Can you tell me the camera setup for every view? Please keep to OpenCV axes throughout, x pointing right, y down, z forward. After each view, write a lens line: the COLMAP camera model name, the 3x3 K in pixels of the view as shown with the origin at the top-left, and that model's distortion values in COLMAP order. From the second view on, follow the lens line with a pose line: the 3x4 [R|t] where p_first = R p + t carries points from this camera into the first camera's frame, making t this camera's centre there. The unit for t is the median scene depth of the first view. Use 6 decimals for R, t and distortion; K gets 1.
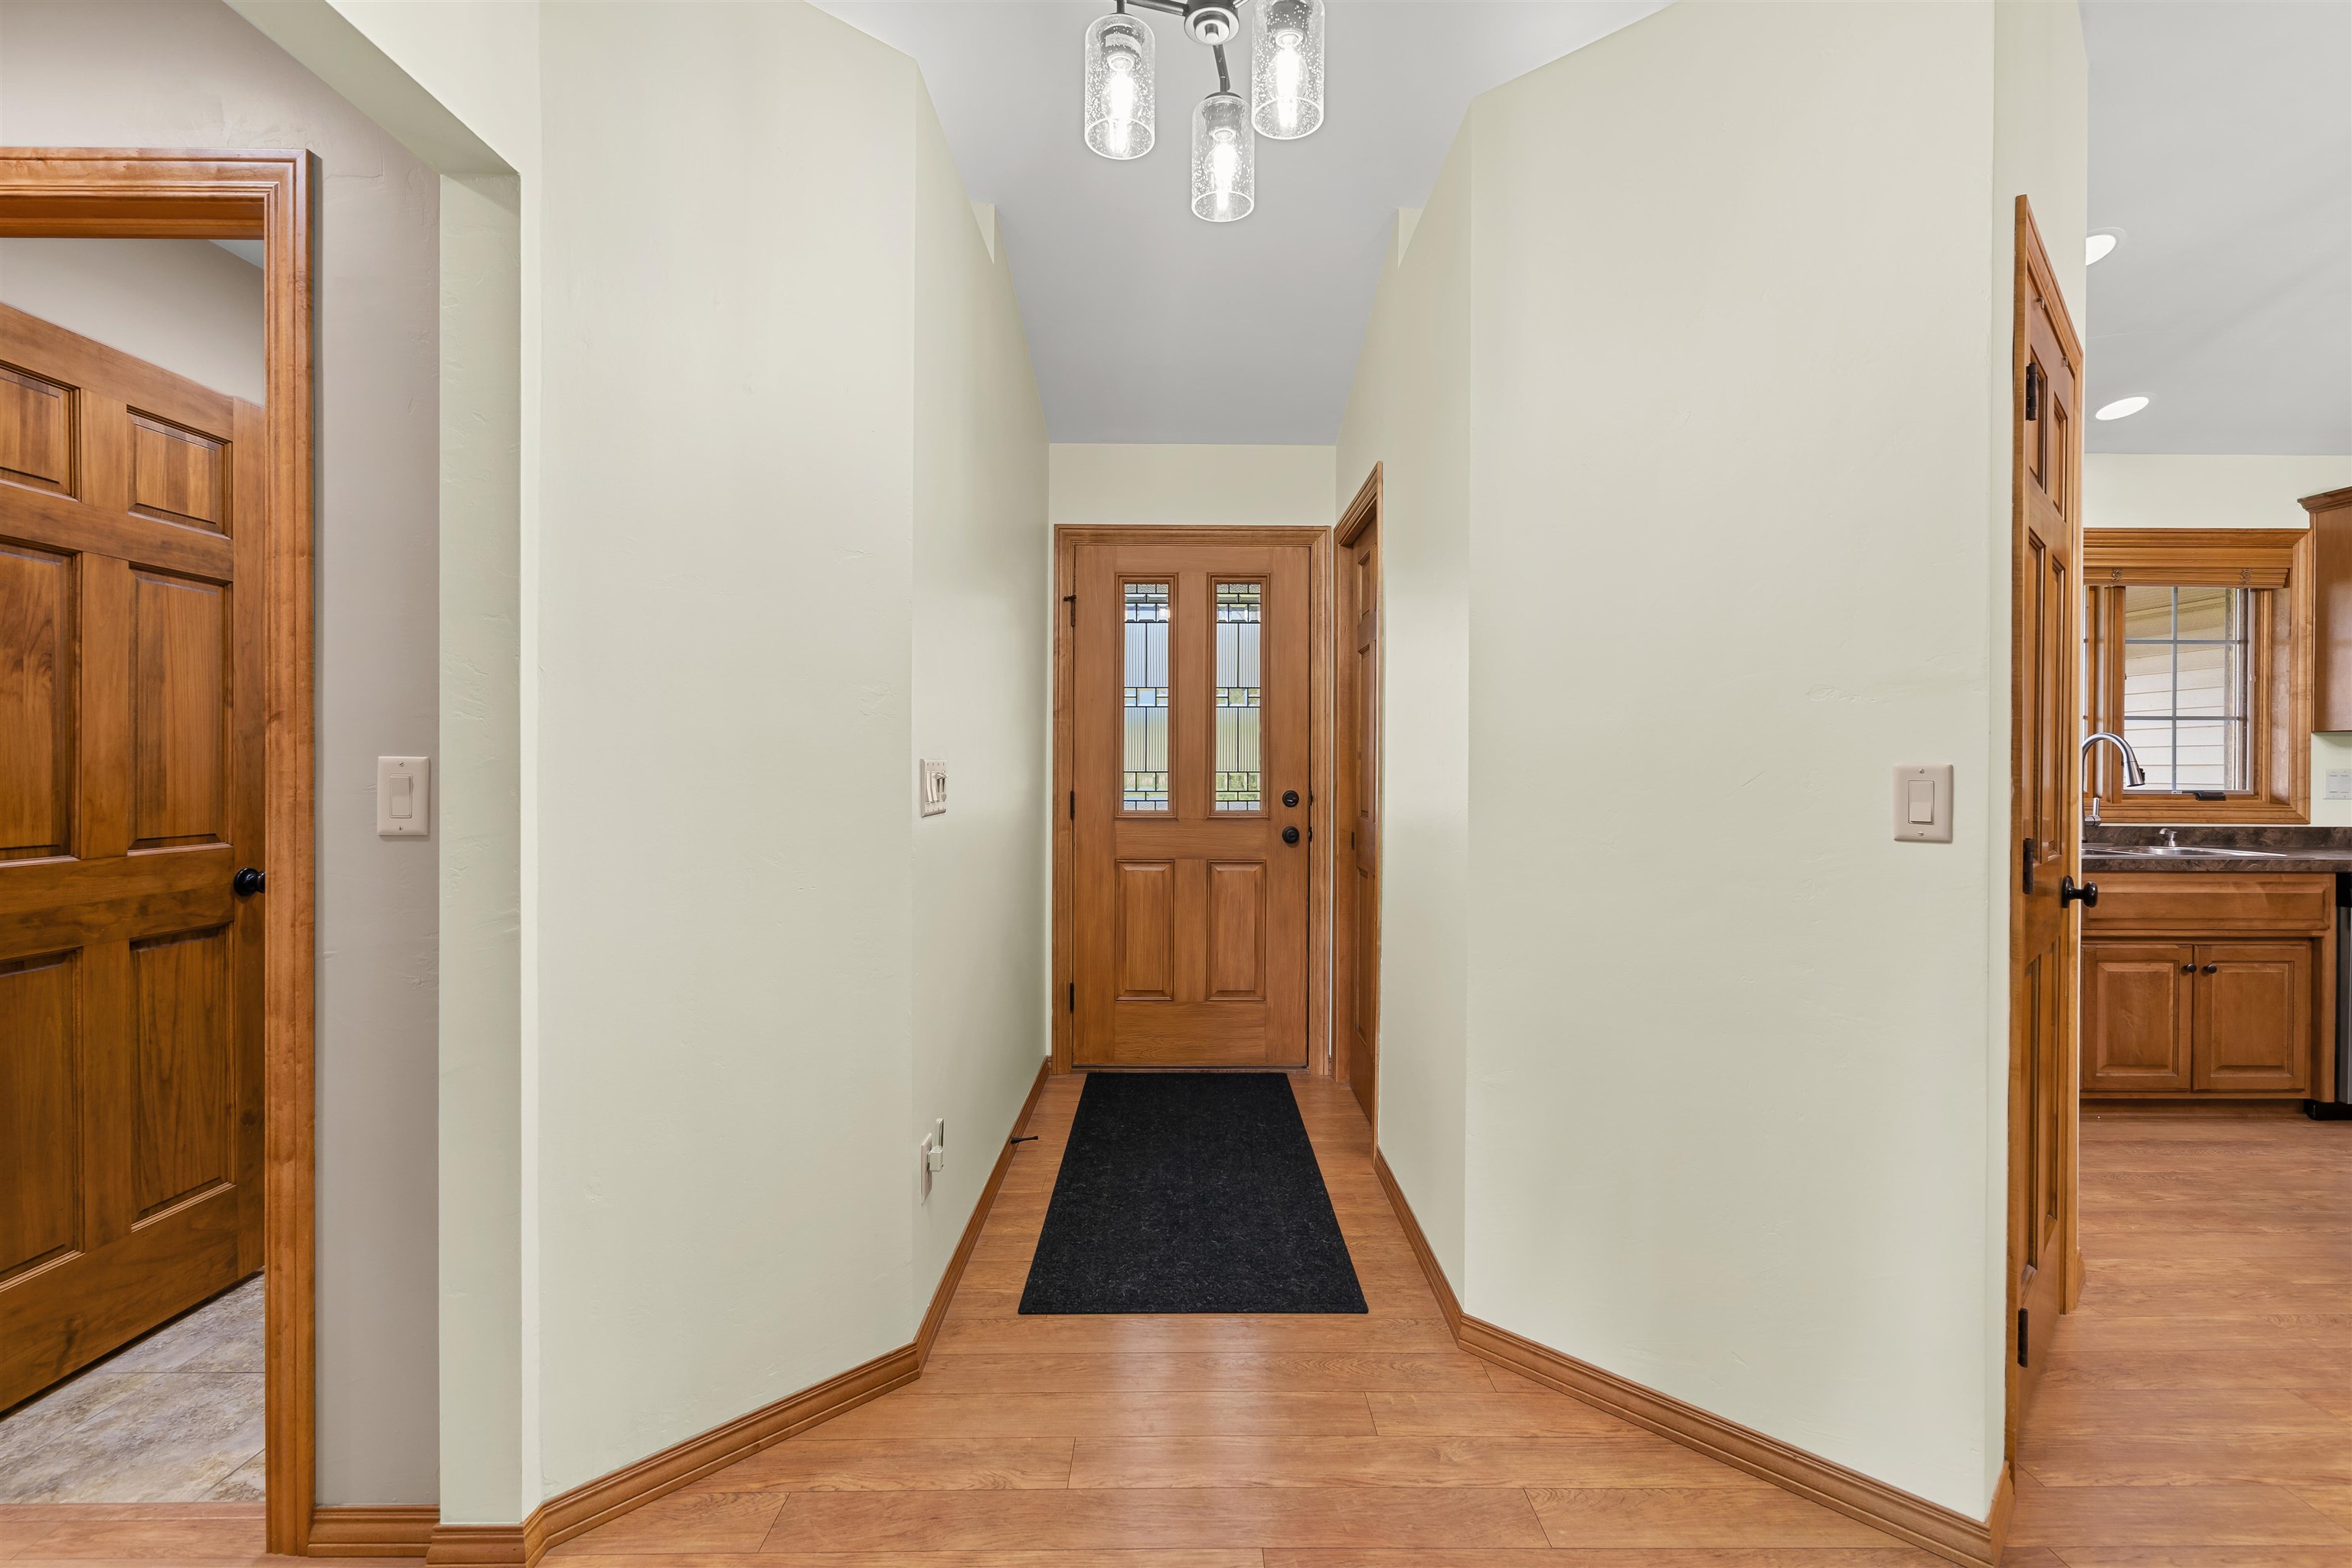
lens RADIAL K [[1066.5, 0, 1196.8], [0, 1066.5, 774.1], [0, 0, 1]] dist [-0.005844, 0.002303]
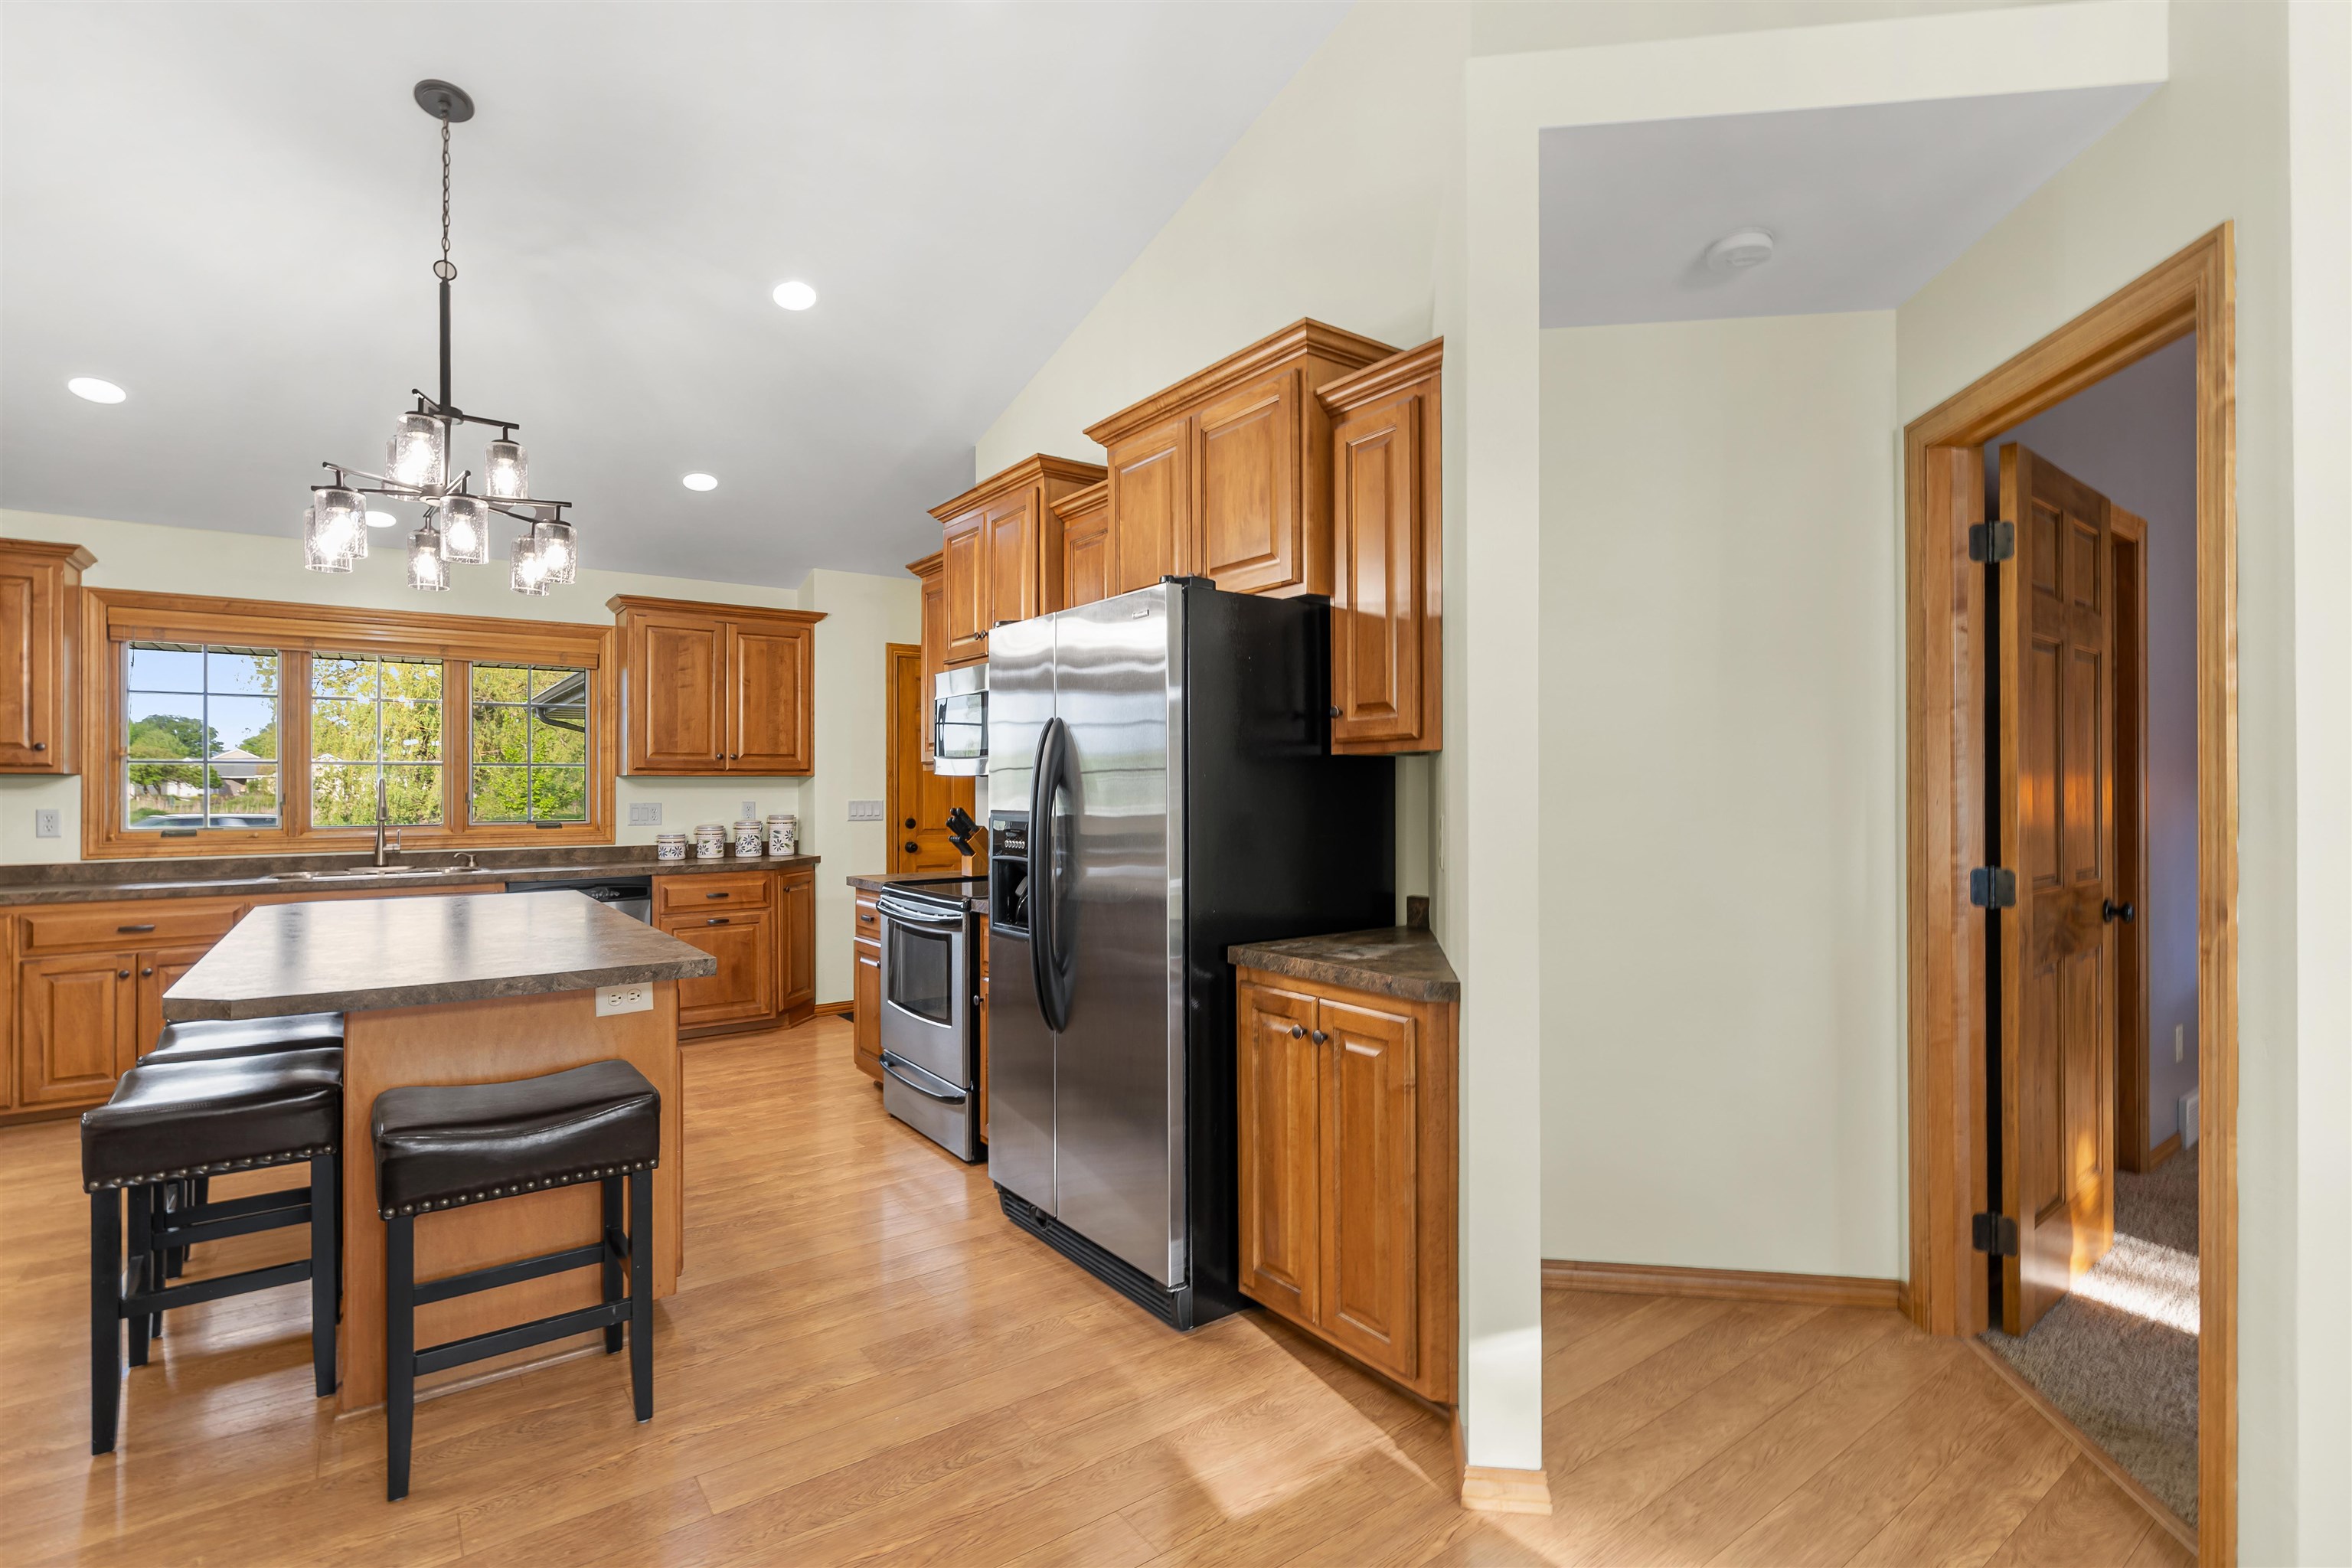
lens RADIAL K [[1066.5, 0, 1175.5], [0, 1066.5, 787.5], [0, 0, 1]] dist [-0.005844, 0.002303]
pose [[0.805037, -0.003791, 0.593212, 0.826444], [0.010181, 0.999921, -0.007427, -0.008126], [-0.593137, 0.012018, 0.805012, -0.514399]]
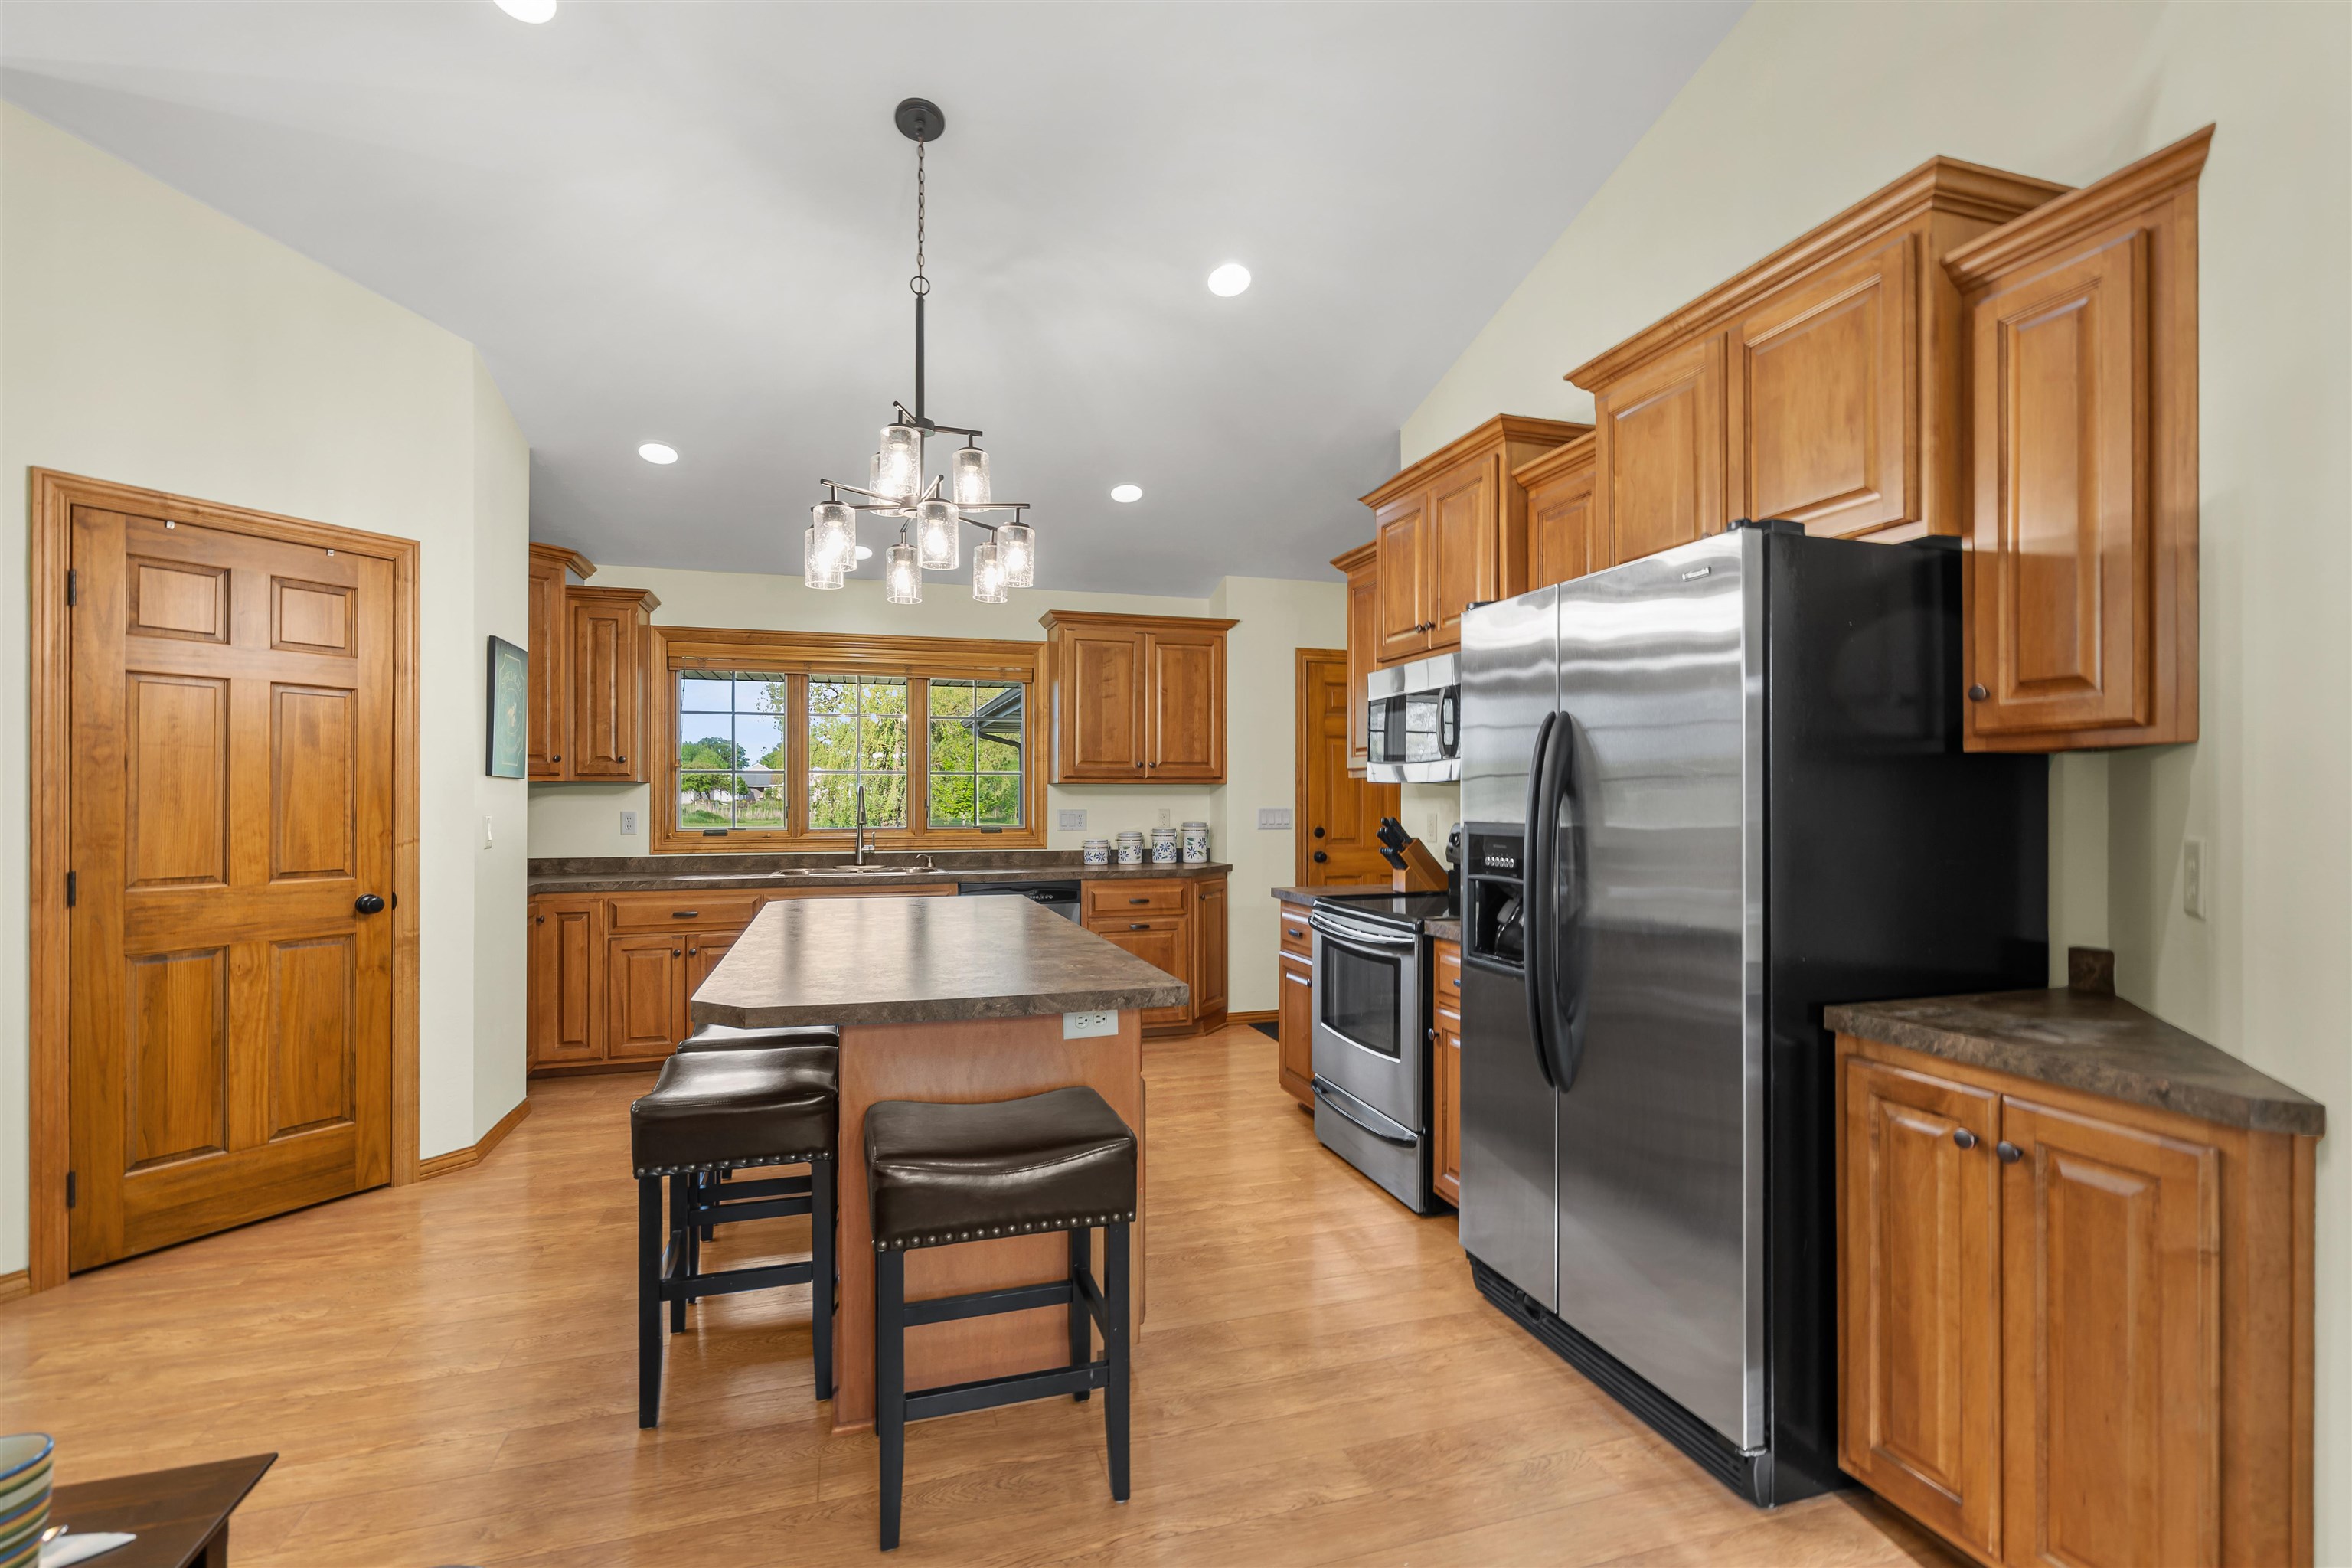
lens RADIAL K [[1066.5, 0, 1201.6], [0, 1066.5, 801.7], [0, 0, 1]] dist [-0.005844, 0.002303]
pose [[0.953108, -0.002850, 0.302616, 0.820331], [0.004459, 0.999979, -0.004628, -0.008715], [-0.302596, 0.005761, 0.953101, -0.426019]]
